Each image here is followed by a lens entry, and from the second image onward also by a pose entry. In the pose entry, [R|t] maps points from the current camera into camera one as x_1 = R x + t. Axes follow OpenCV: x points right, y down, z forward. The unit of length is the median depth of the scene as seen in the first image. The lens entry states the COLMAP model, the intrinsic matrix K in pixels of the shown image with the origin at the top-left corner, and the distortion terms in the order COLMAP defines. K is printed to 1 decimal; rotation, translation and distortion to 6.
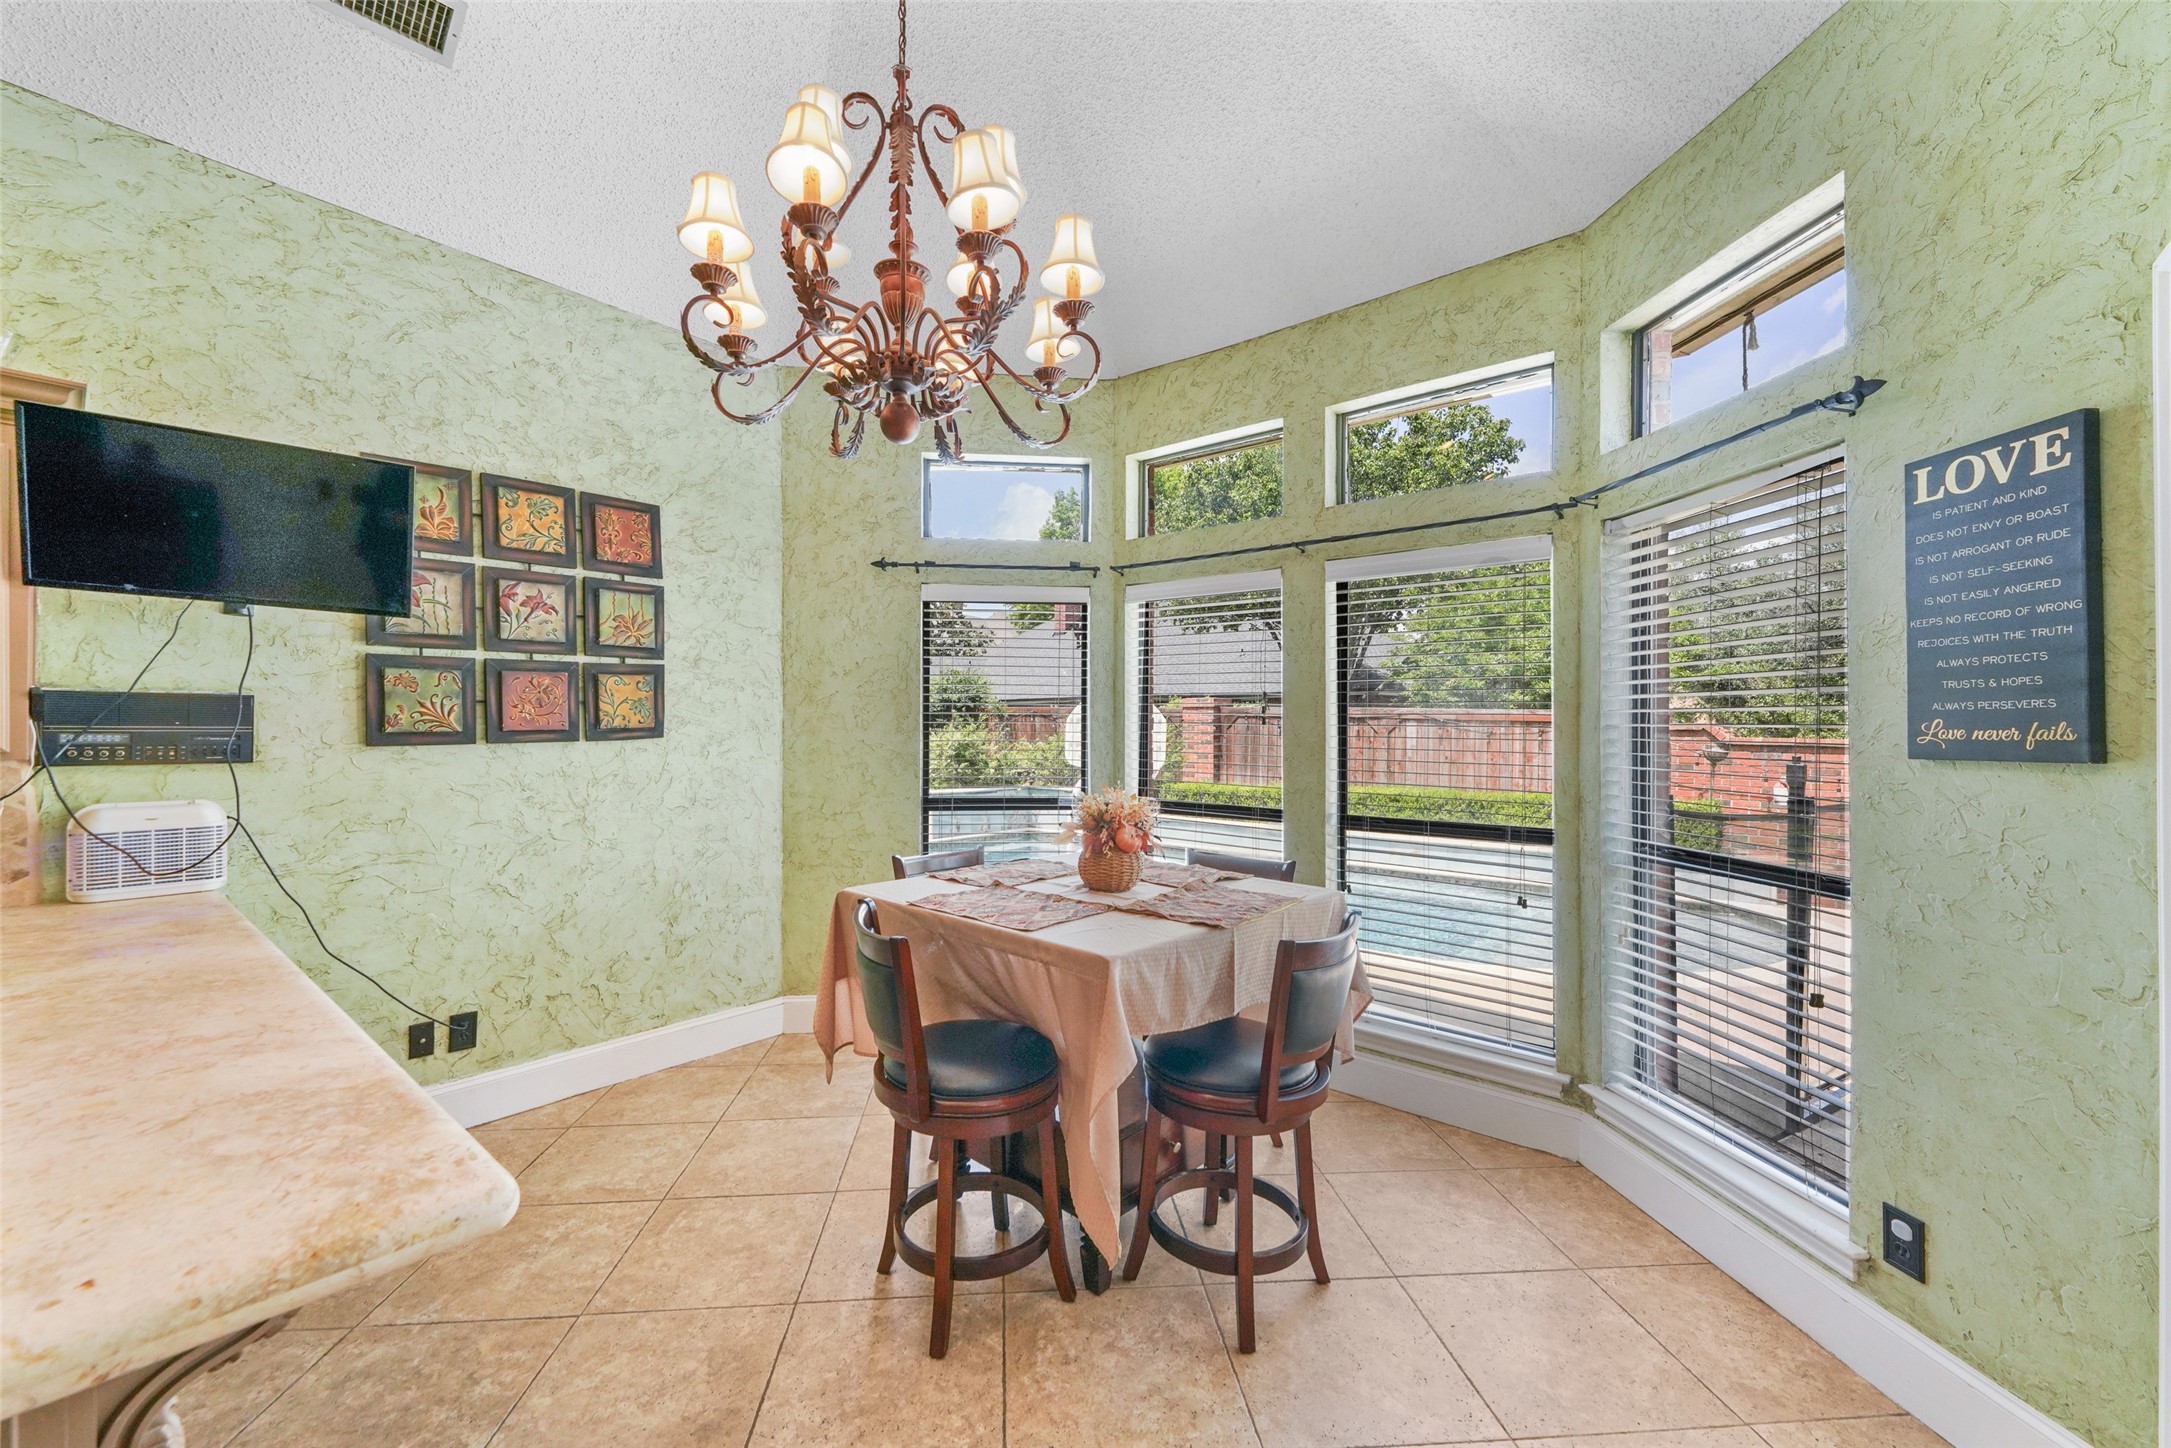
lens RADIAL K [[857.7, 0, 1073.5], [0, 857.7, 728.4], [0, 0, 1]] dist [0.003909, -0.000937]
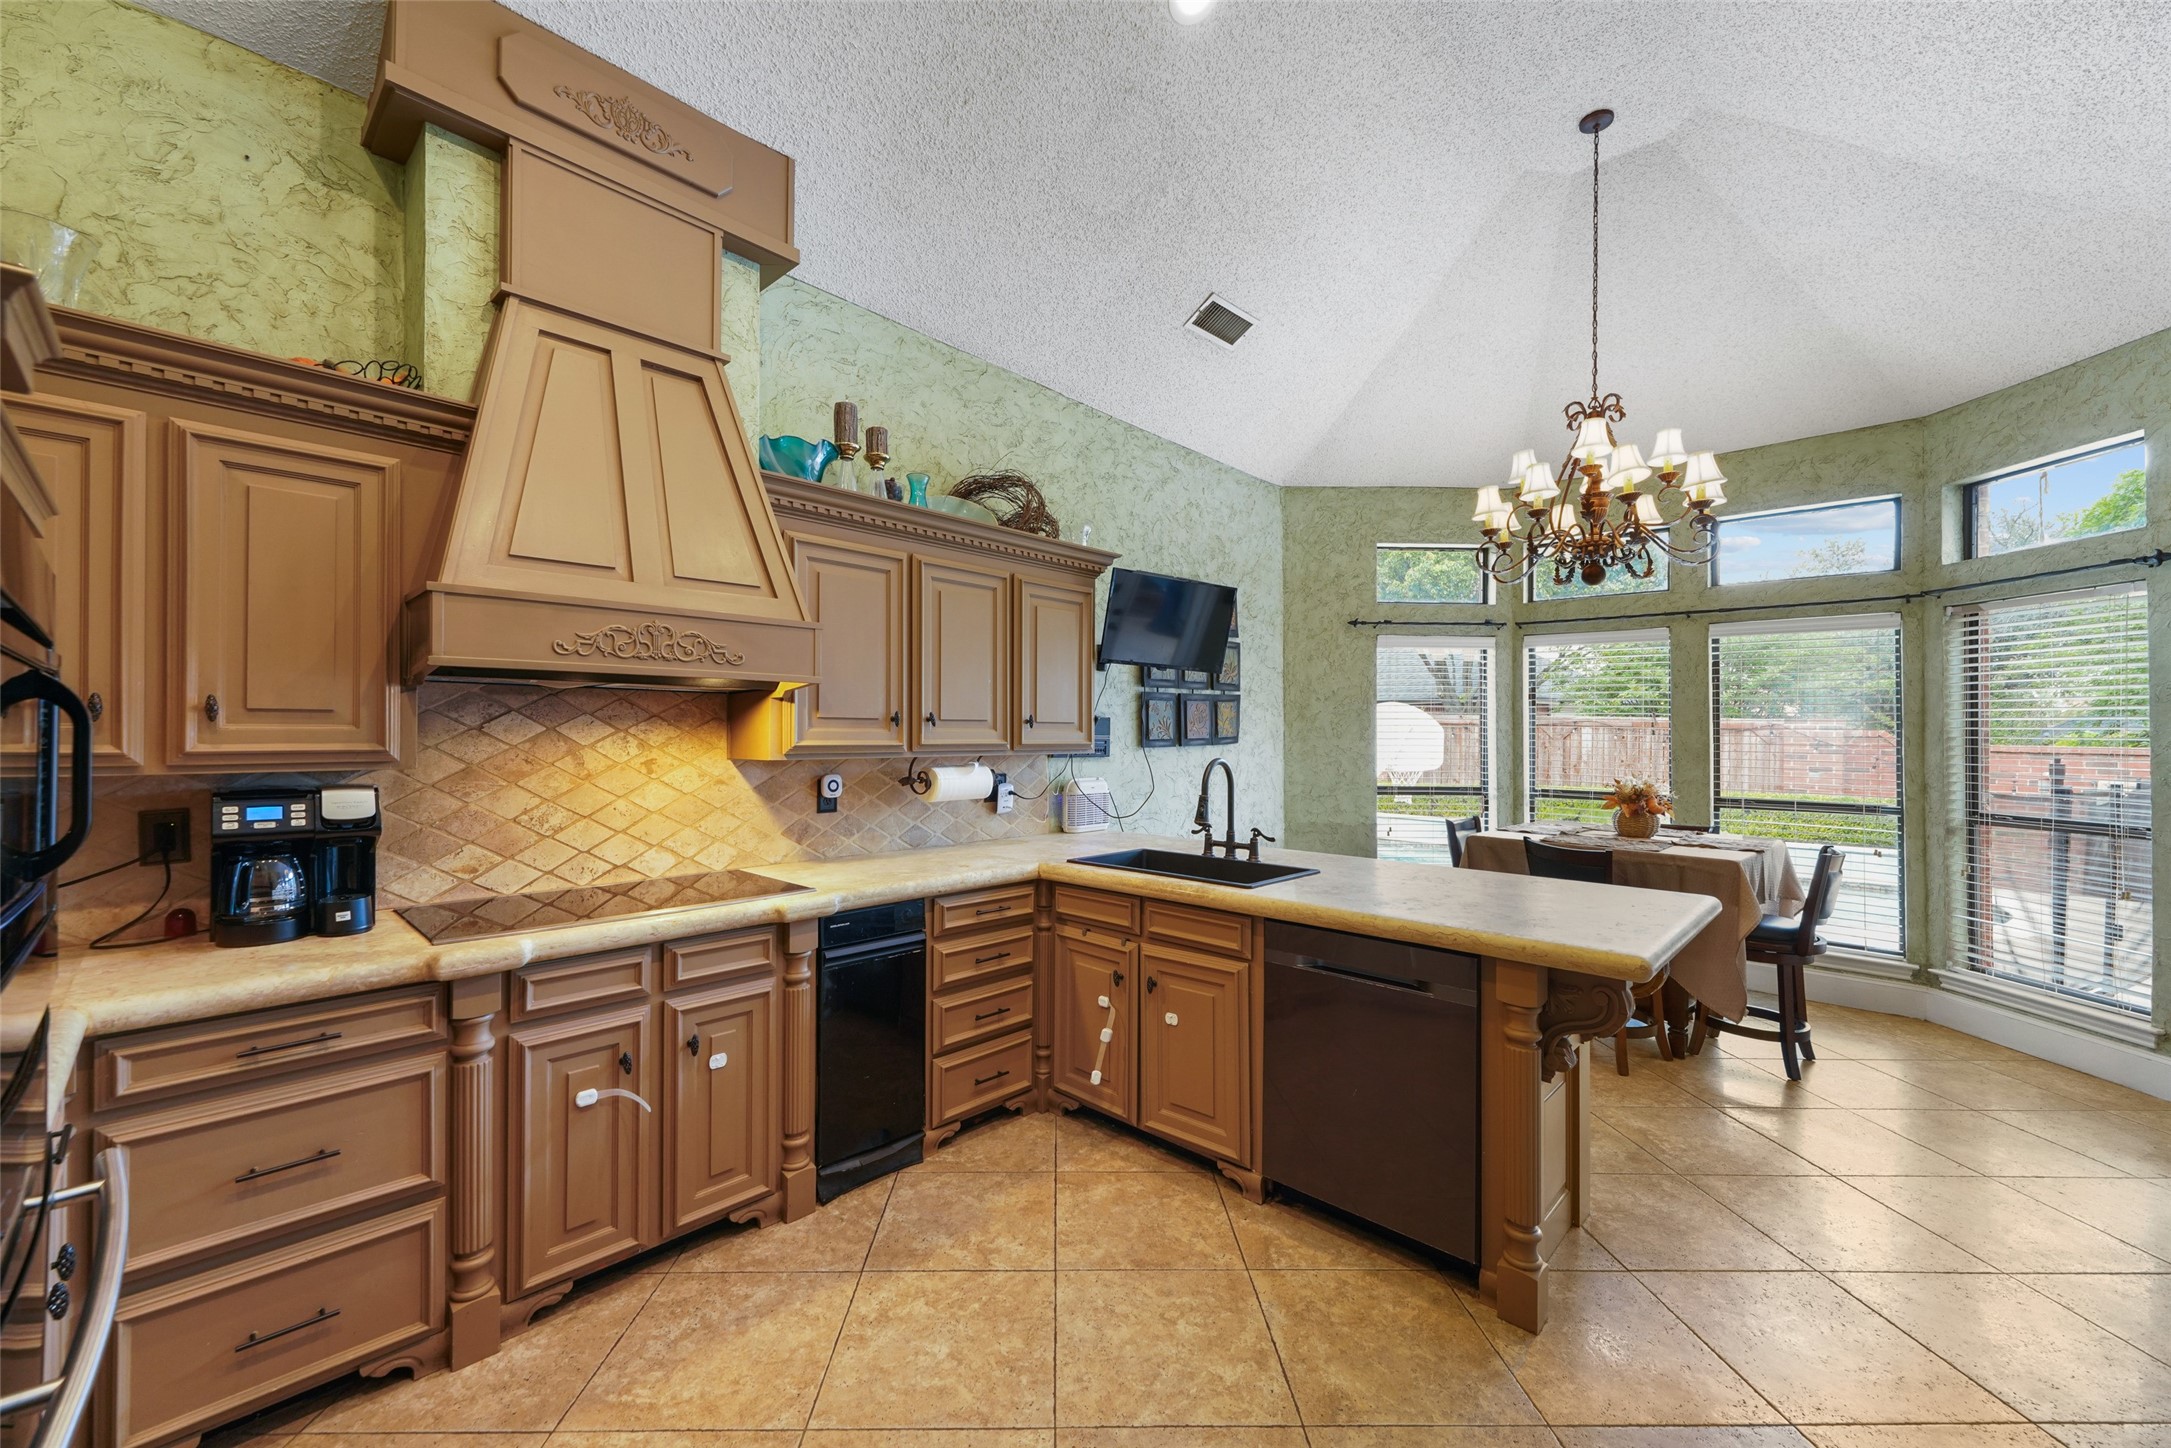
lens RADIAL K [[857.7, 0, 1071.0], [0, 857.7, 728.9], [0, 0, 1]] dist [0.003909, -0.000937]
pose [[0.997512, 0.002697, -0.070438, -0.848018], [-0.003198, 0.999970, -0.007005, -0.003520], [0.070417, 0.007213, 0.997492, -0.662609]]
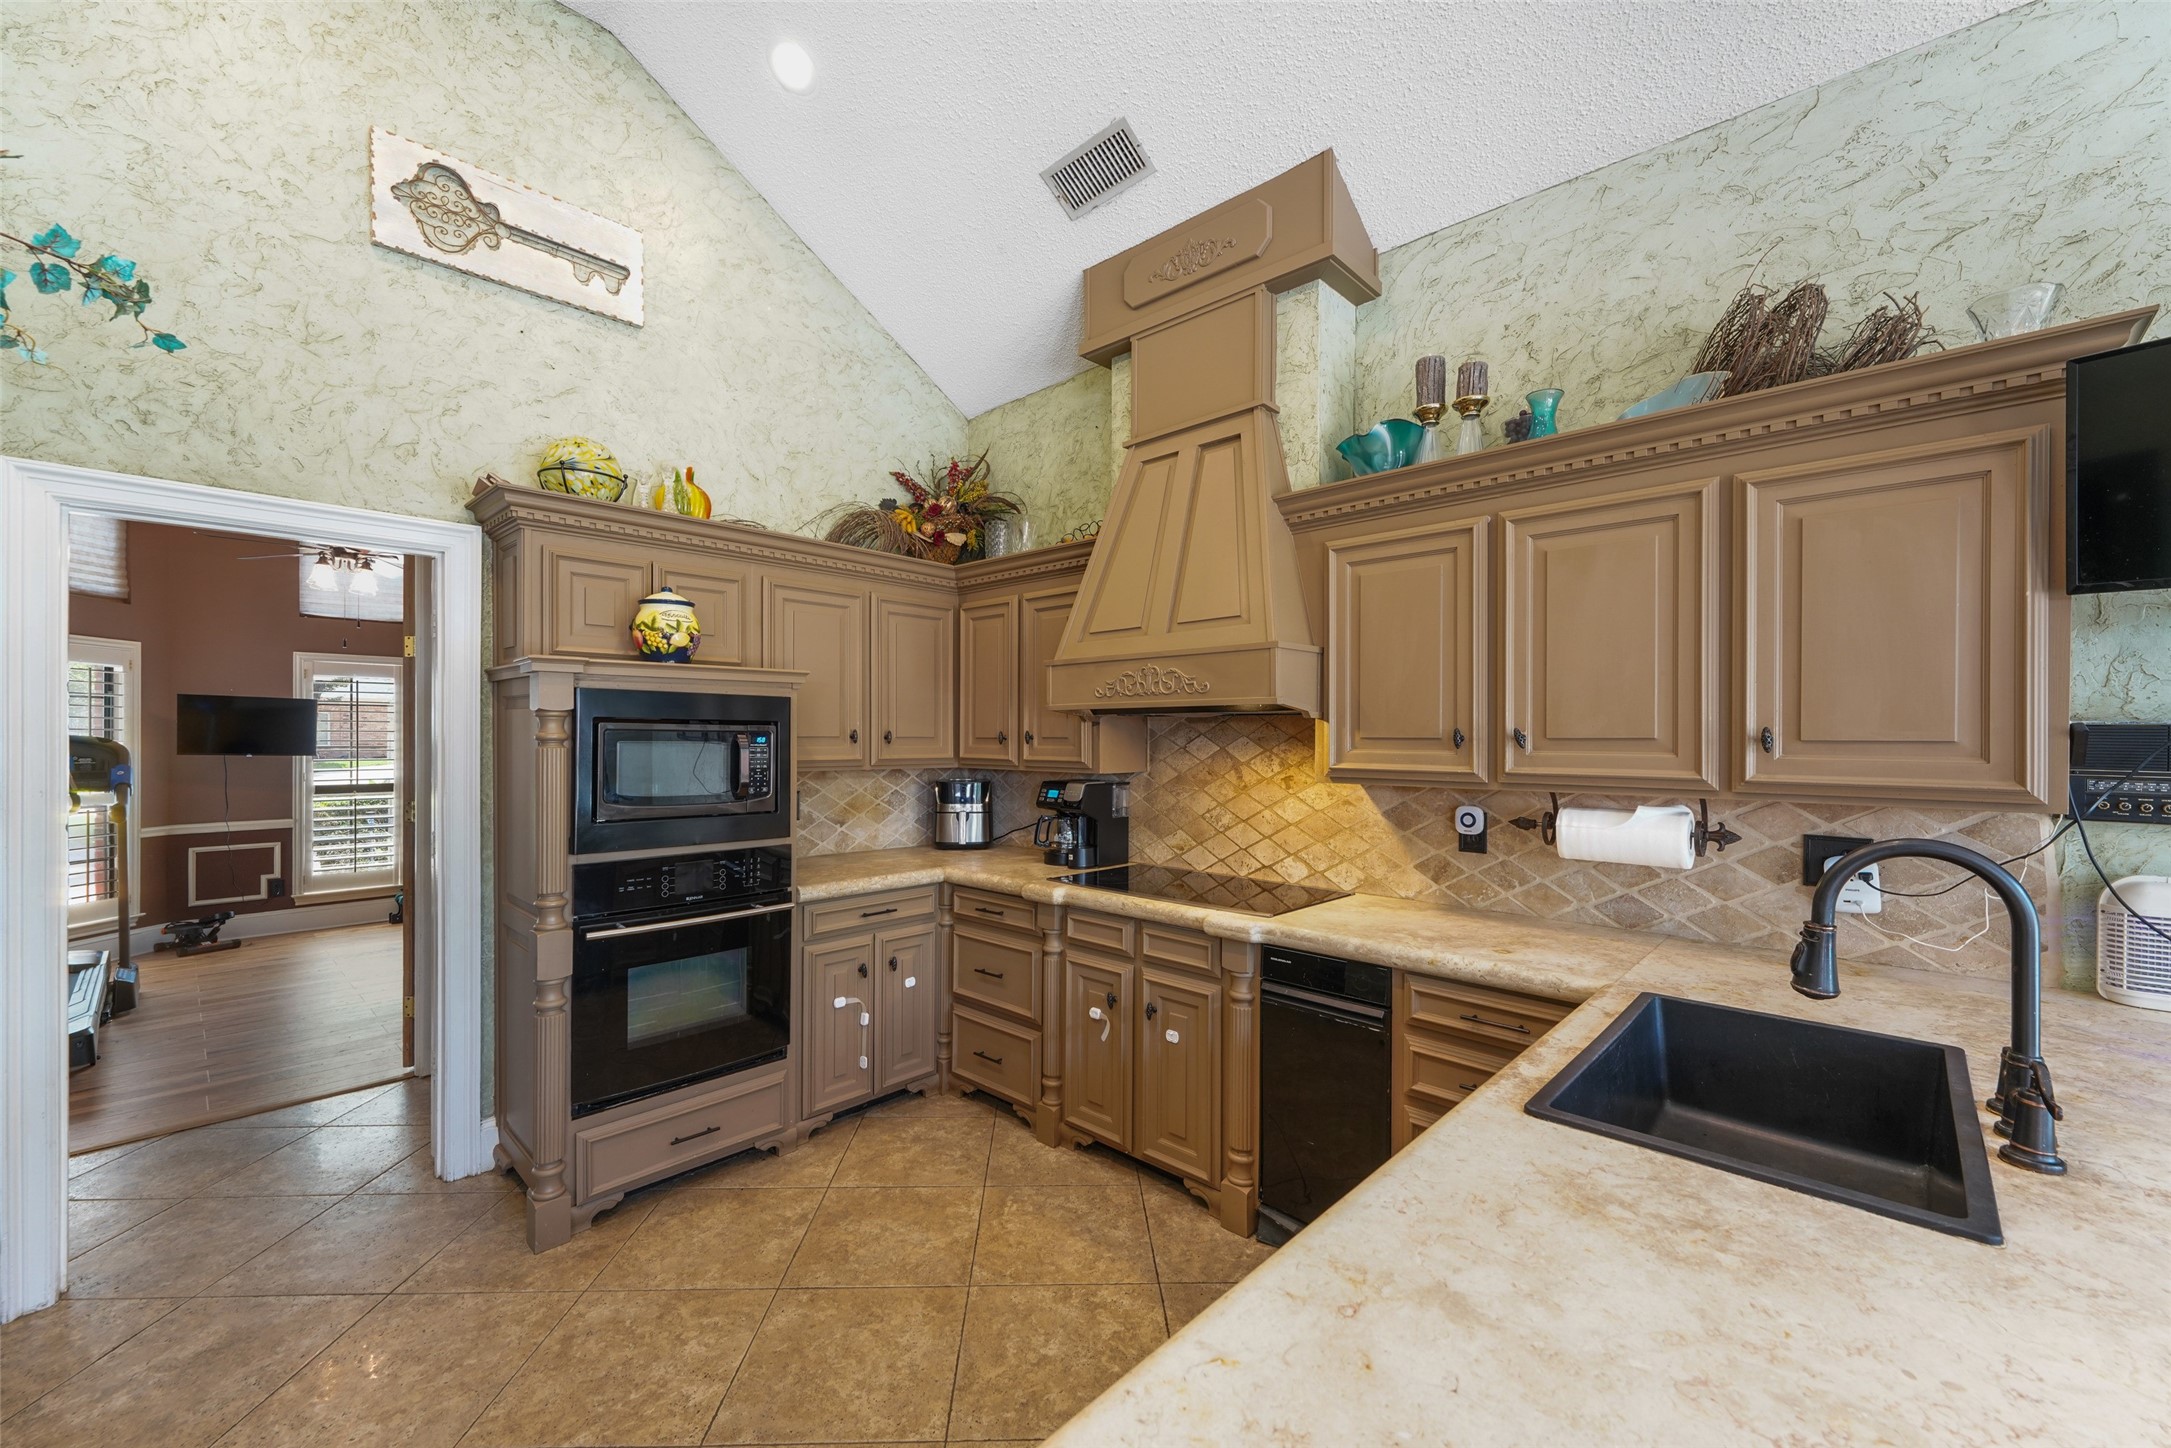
lens RADIAL K [[857.7, 0, 1062.8], [0, 857.7, 737.4], [0, 0, 1]] dist [0.003909, -0.000937]
pose [[-0.072405, -0.000356, -0.997375, -0.268194], [-0.005543, 0.999985, 0.000046, -0.022510], [0.997360, 0.005532, -0.072405, 0.099545]]
